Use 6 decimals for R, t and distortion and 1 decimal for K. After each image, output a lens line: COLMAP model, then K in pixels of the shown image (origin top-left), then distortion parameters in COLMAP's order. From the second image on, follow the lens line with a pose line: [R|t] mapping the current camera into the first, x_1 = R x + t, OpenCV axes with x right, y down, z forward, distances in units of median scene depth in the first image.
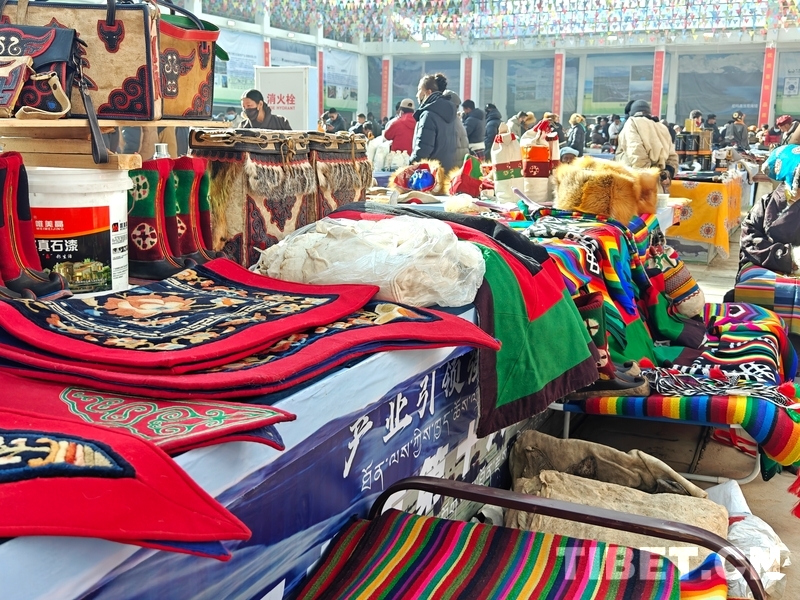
lens RADIAL K [[814.2, 0, 400.0], [0, 814.2, 300.0], [0, 0, 1]] dist [0.007028, -0.031664]
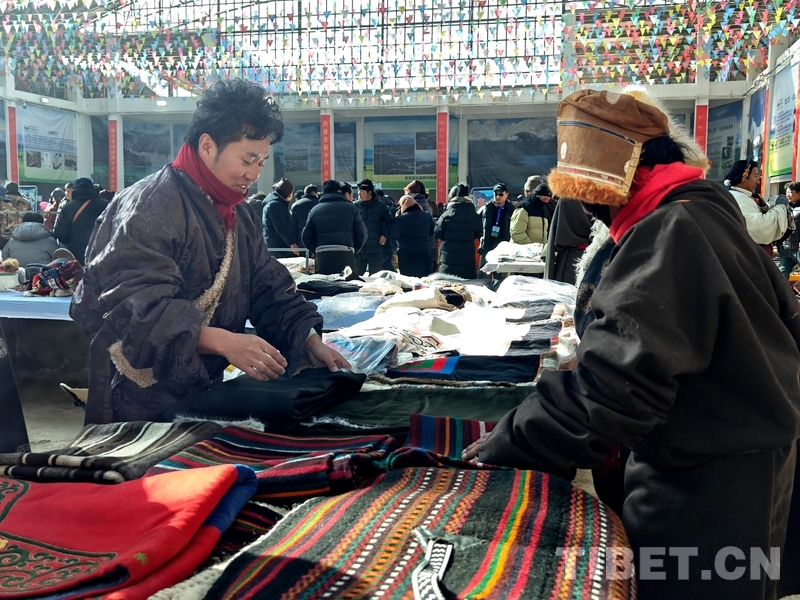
lens RADIAL K [[814.2, 0, 400.0], [0, 814.2, 300.0], [0, 0, 1]] dist [0.007028, -0.031664]
pose [[0.977797, -0.028212, 0.207646, 0.091339], [0.046660, 0.995331, -0.084489, -0.044575], [-0.204293, 0.092302, 0.974548, 0.201947]]
